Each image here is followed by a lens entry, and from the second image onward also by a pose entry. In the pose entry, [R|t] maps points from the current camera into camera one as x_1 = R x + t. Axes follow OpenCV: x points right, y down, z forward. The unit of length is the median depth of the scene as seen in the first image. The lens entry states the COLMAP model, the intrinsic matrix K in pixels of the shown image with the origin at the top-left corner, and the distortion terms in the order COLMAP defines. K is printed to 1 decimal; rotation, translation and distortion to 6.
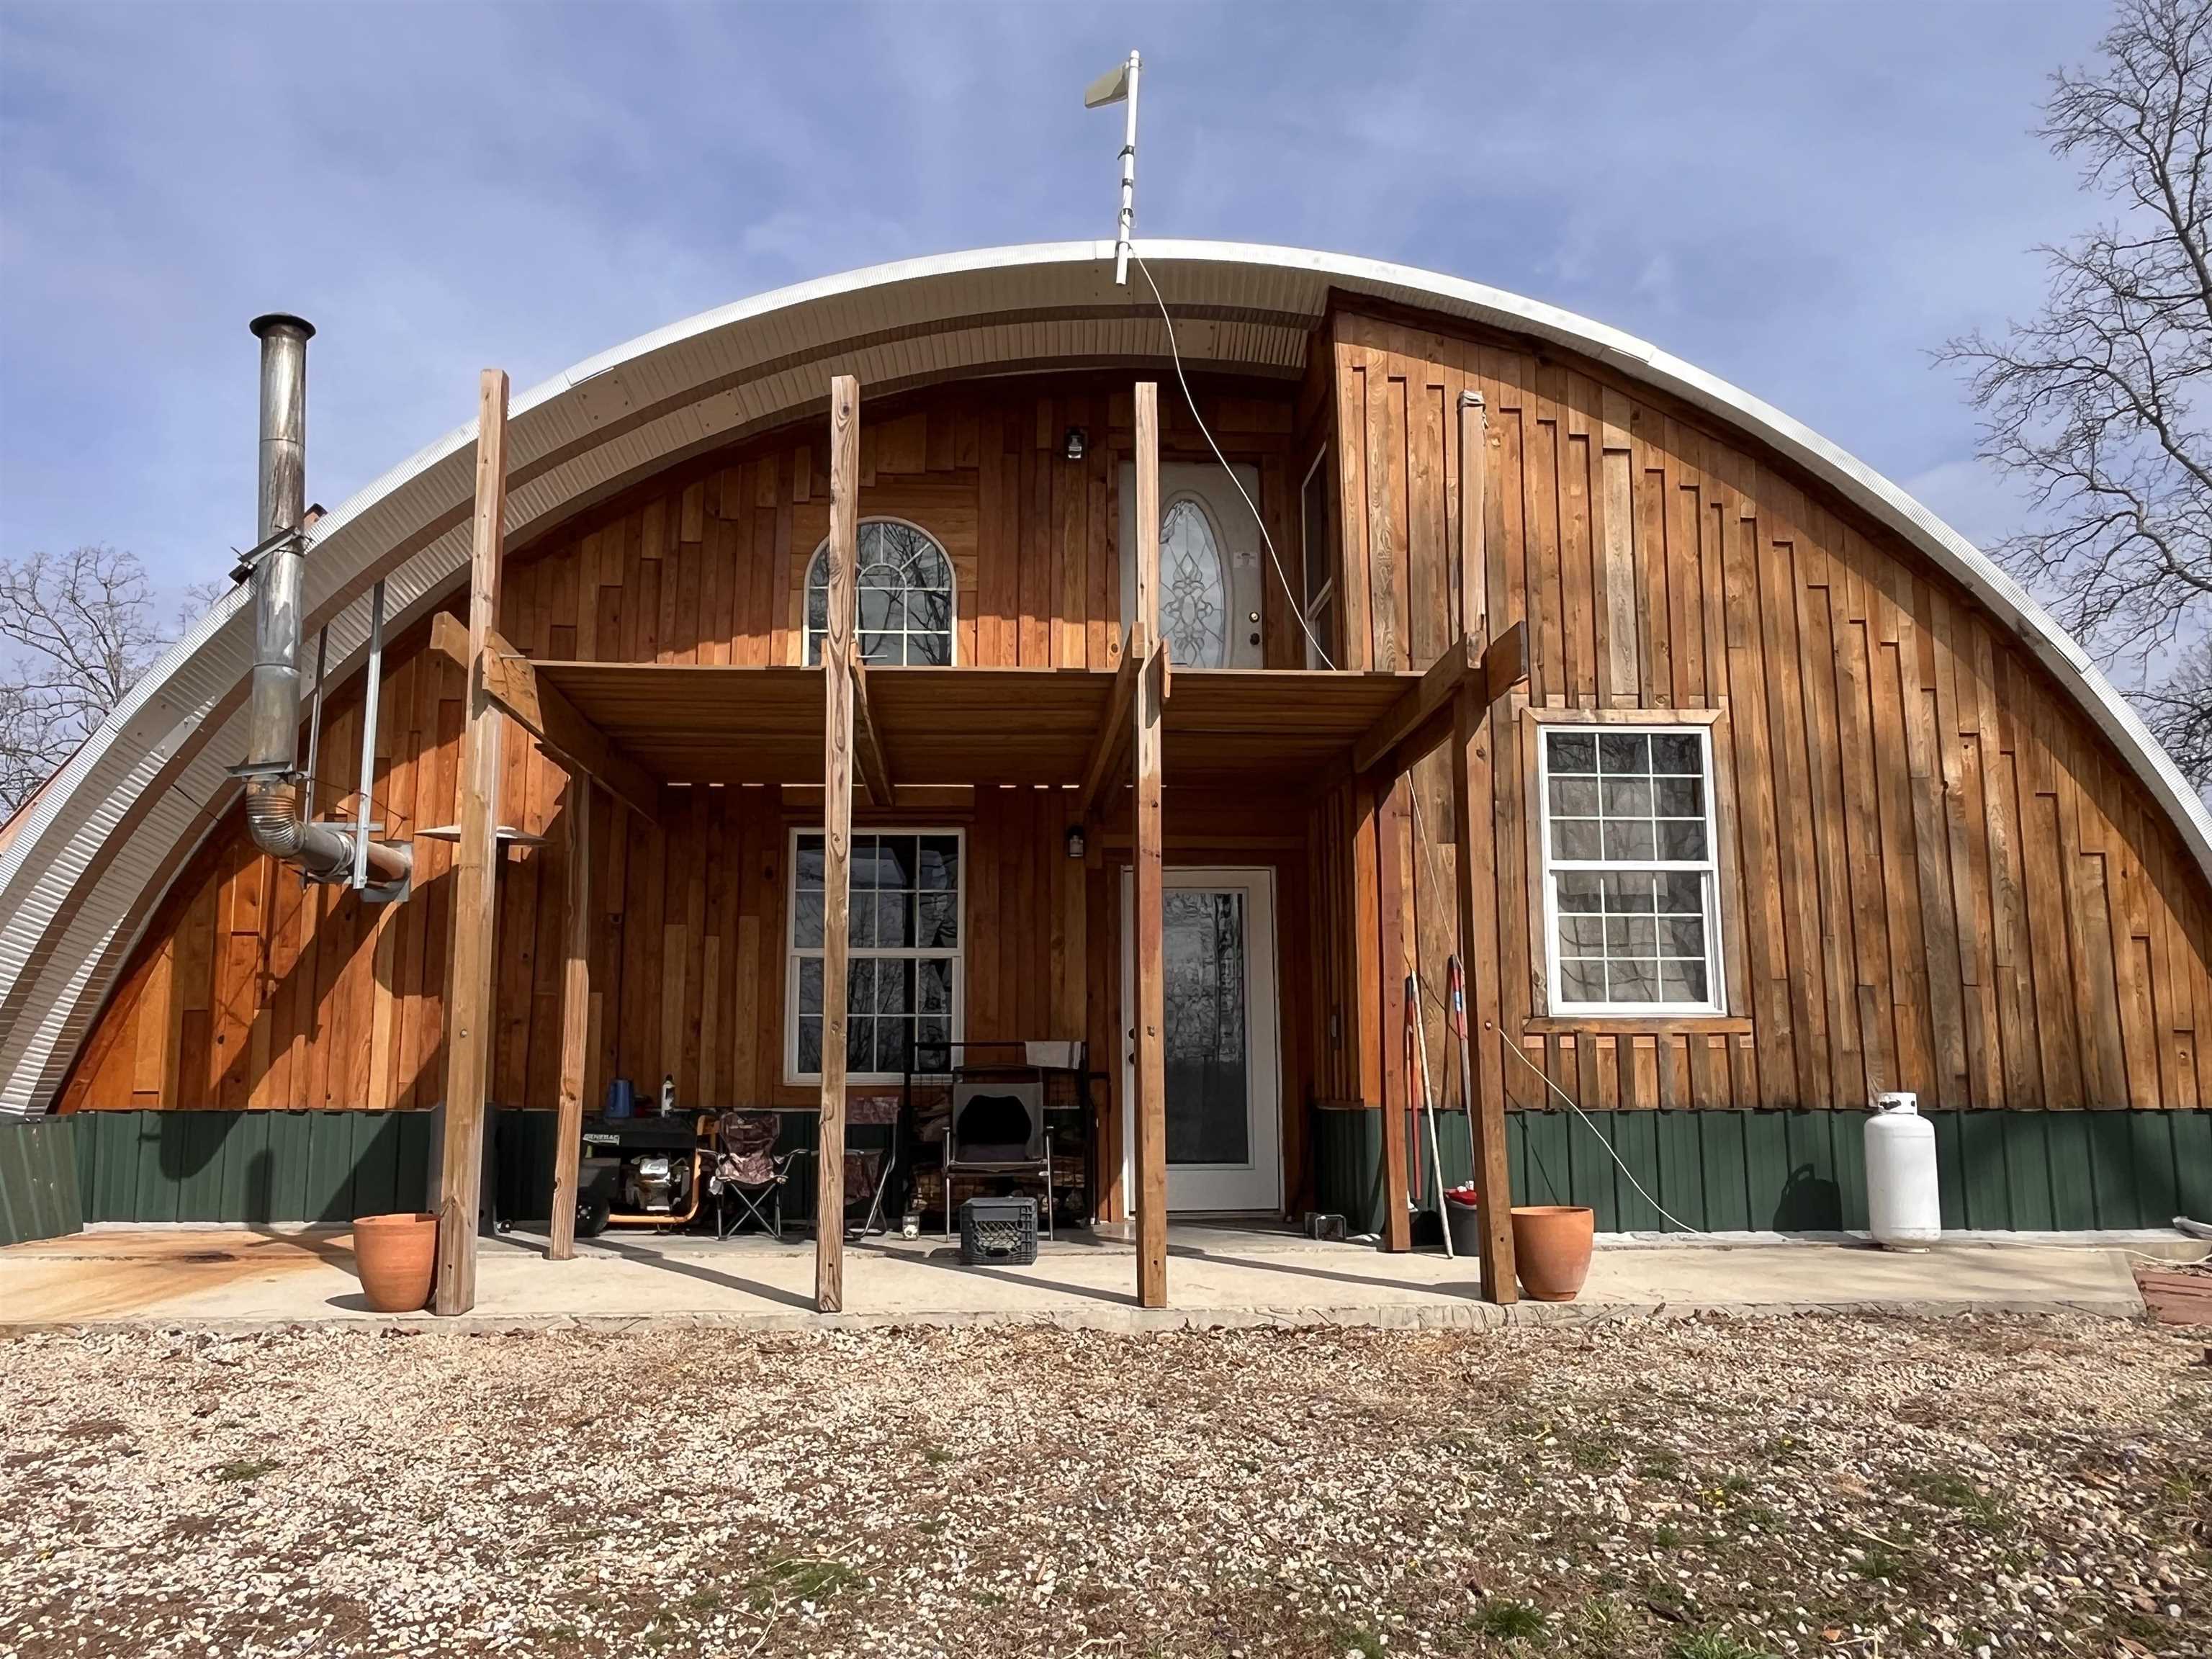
lens RADIAL K [[1631.4, 0, 1109.3], [0, 1631.4, 823.5], [0, 0, 1]] dist [-0.009232, 0.007044]
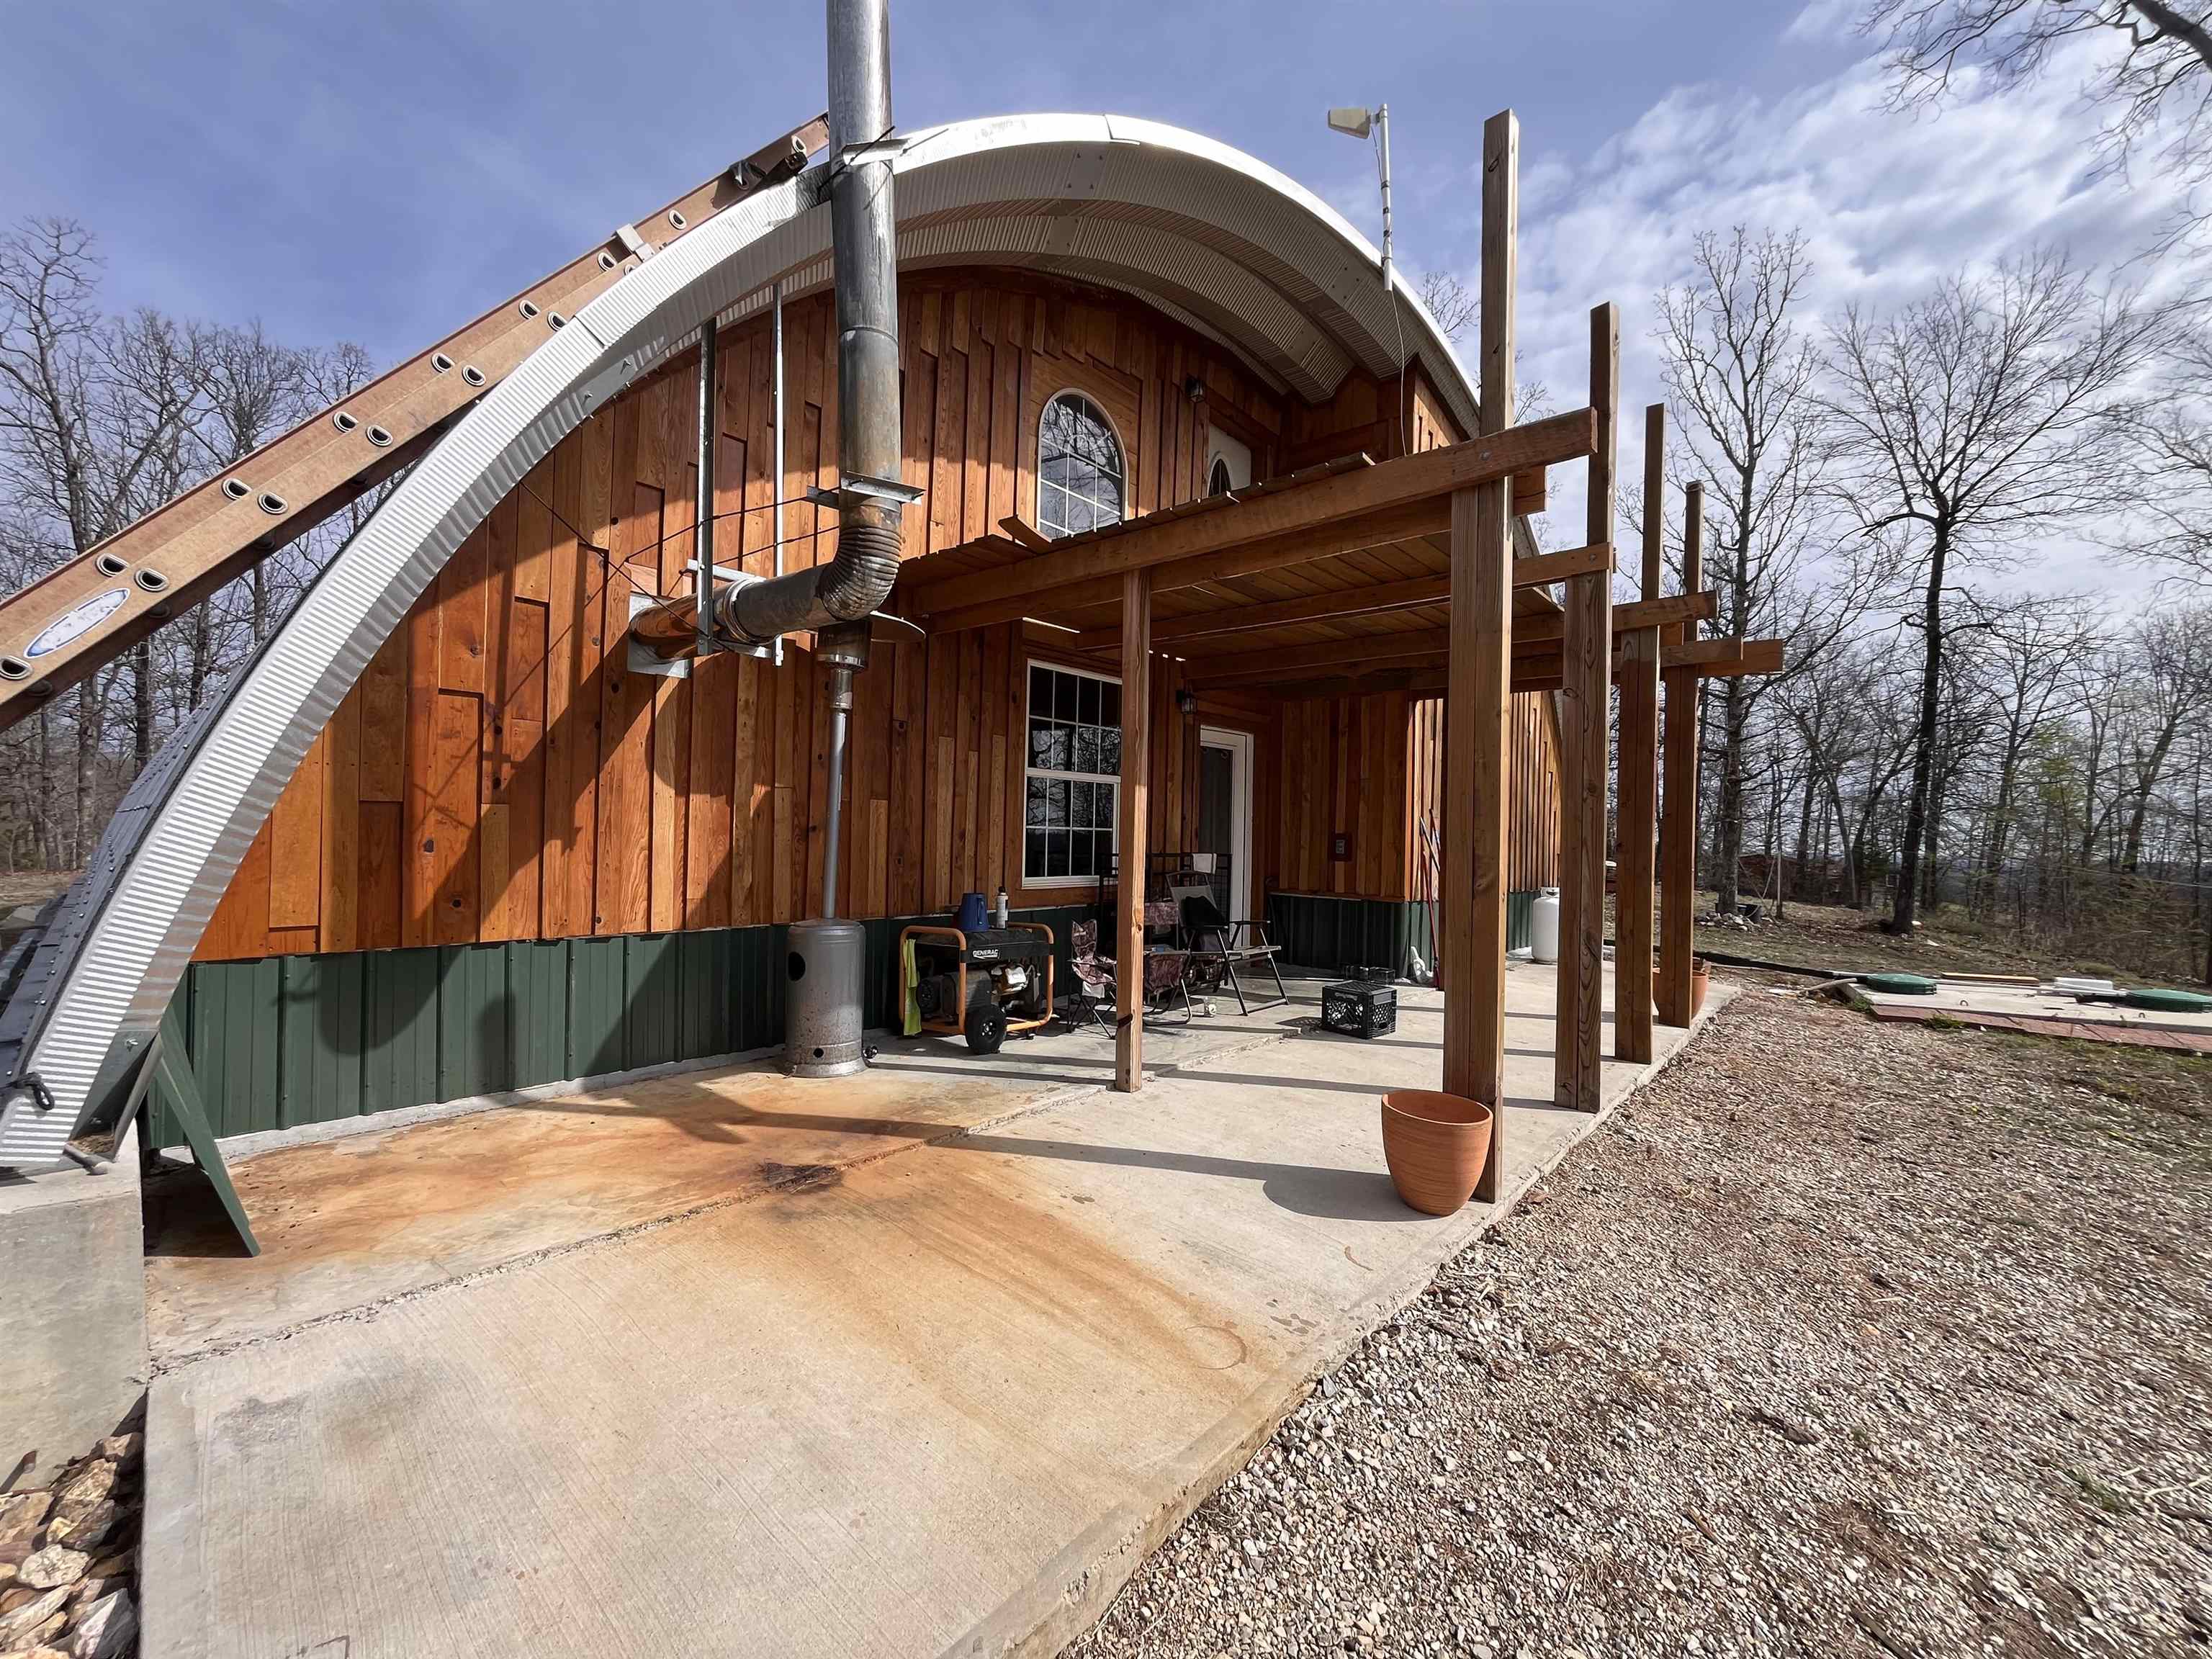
lens RADIAL K [[884.1, 0, 1104.5], [0, 884.1, 819.5], [0, 0, 1]] dist [0.000194, 0.000169]
pose [[0.721203, 0.032655, 0.691954, -0.615355], [-0.139537, 0.985262, 0.098939, 0.047162], [-0.678525, -0.167908, 0.715130, 0.559676]]
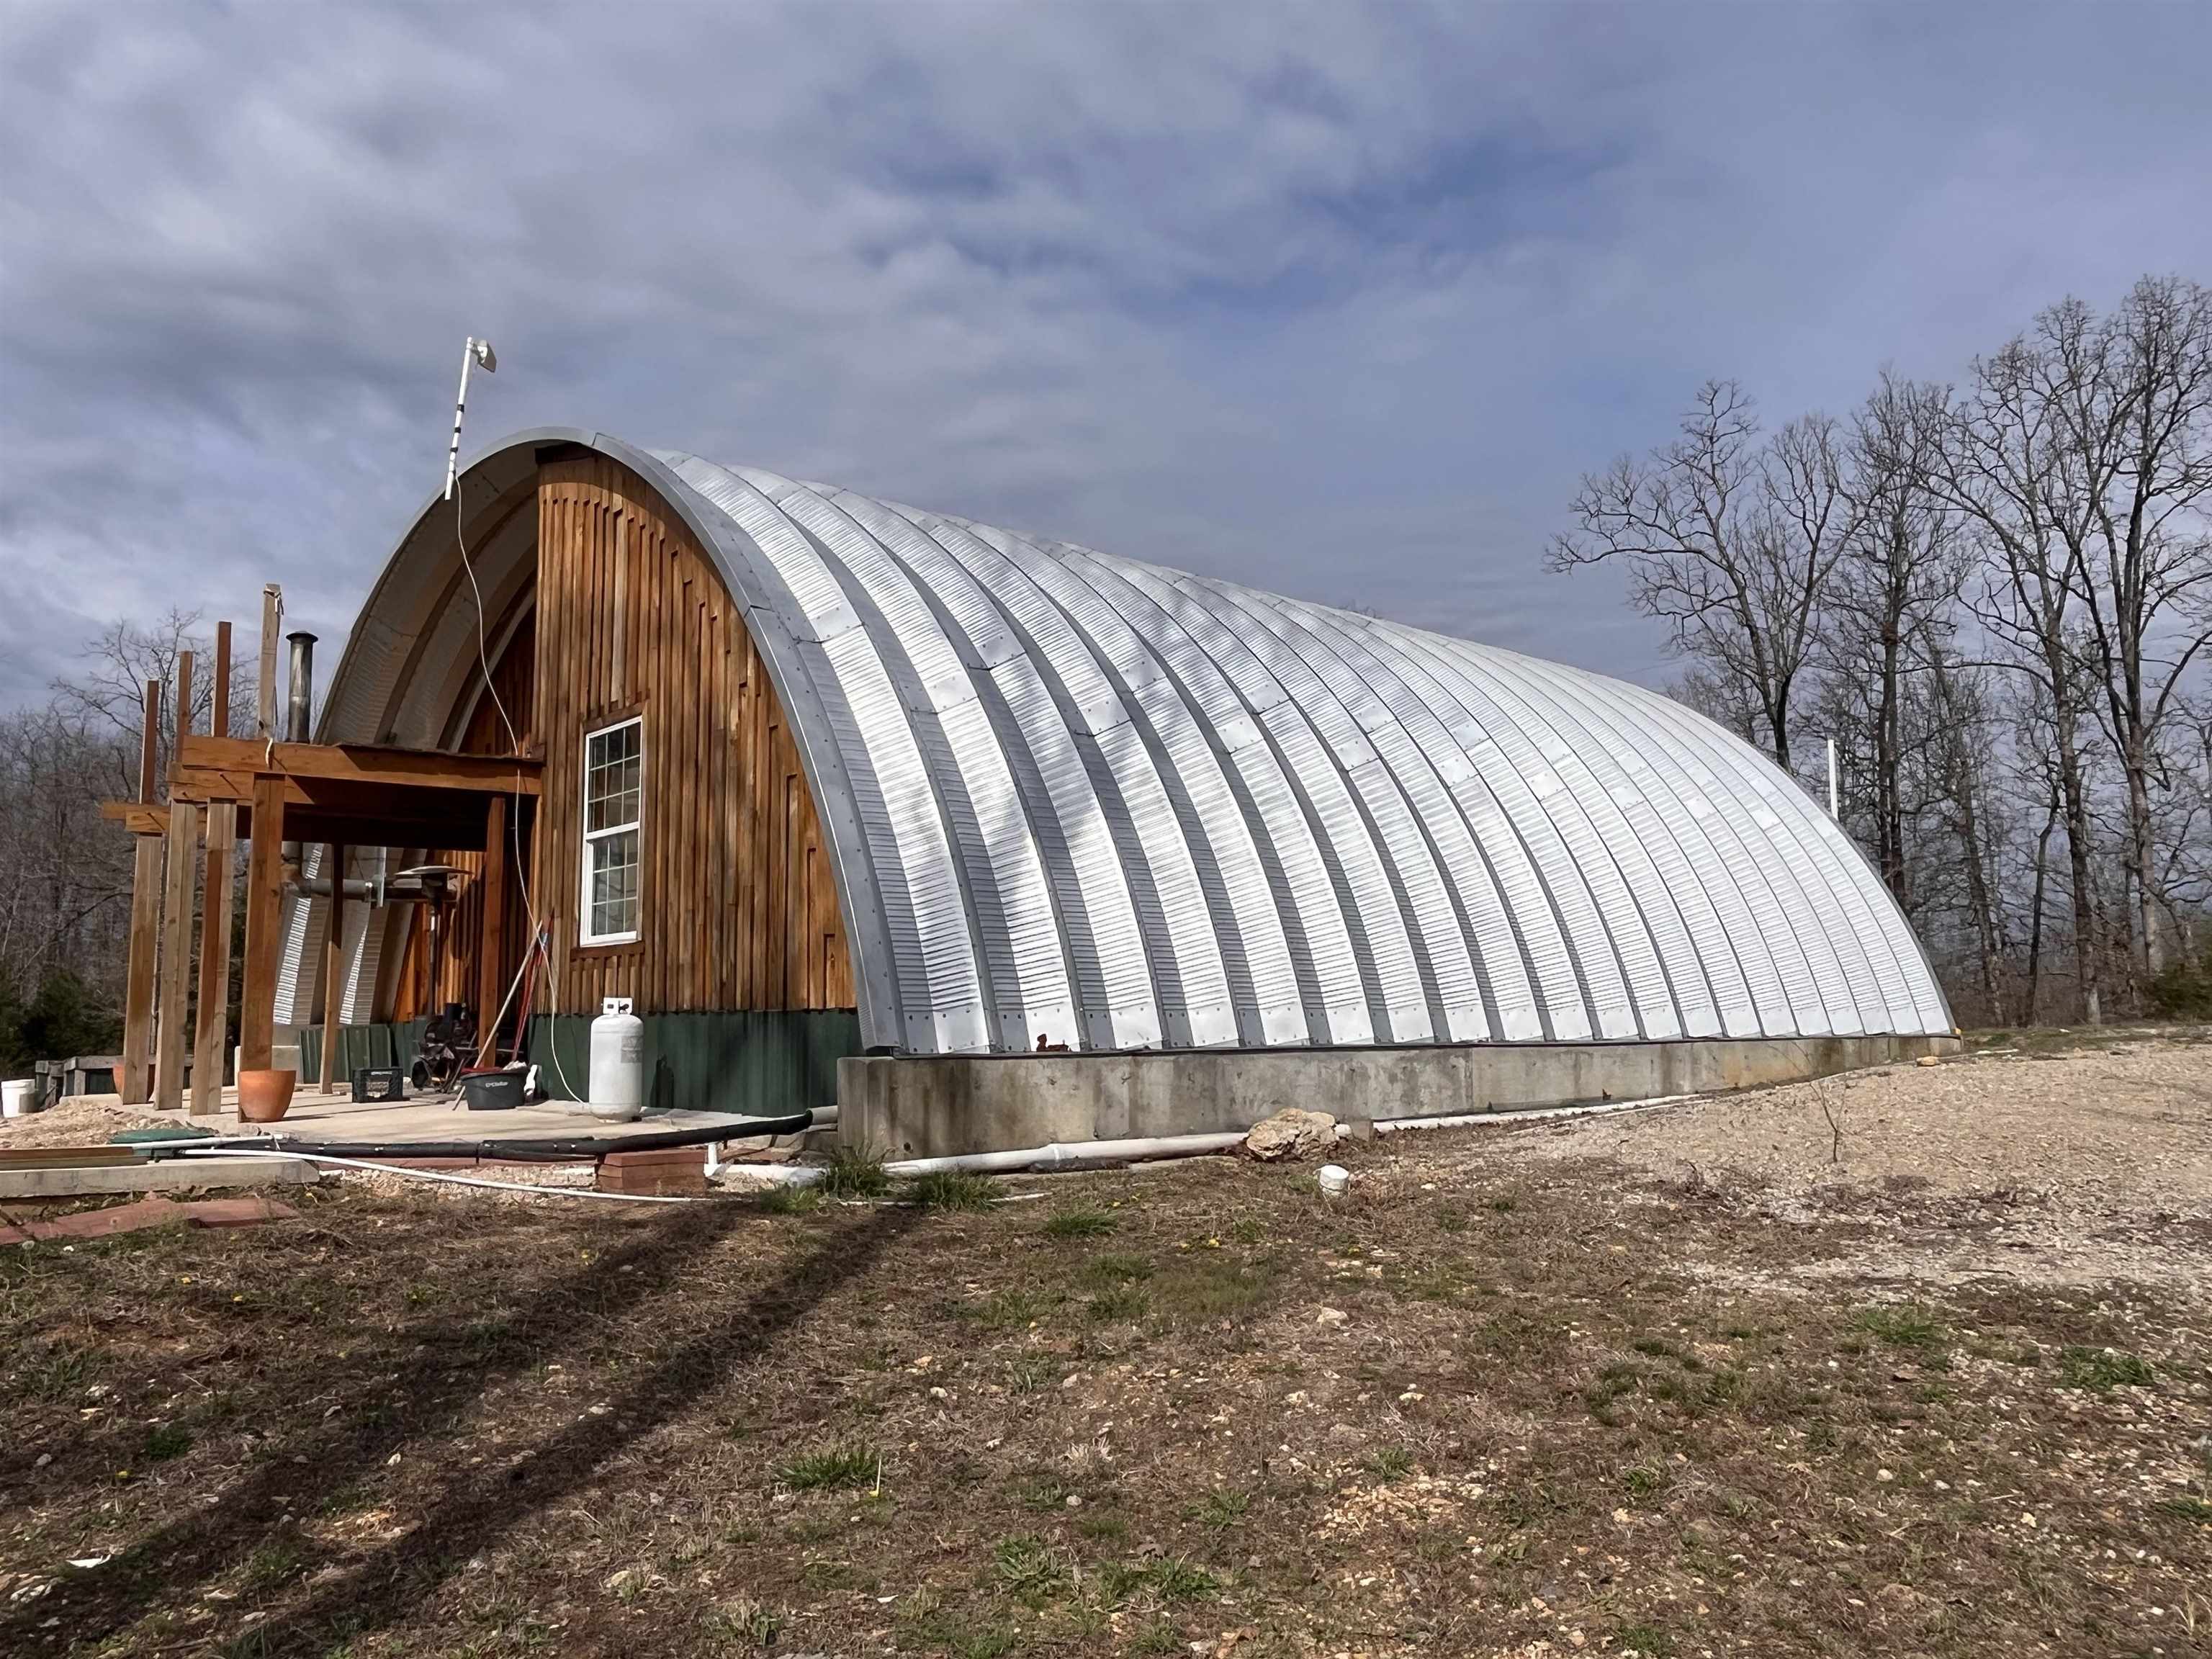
lens RADIAL K [[1631.4, 0, 1122.5], [0, 1631.4, 838.1], [0, 0, 1]] dist [-0.009232, 0.007044]
pose [[0.600589, -0.092037, -0.794243, 1.578235], [0.131418, 0.991206, -0.015485, 0.103873], [0.788684, -0.095078, 0.607403, 0.504400]]
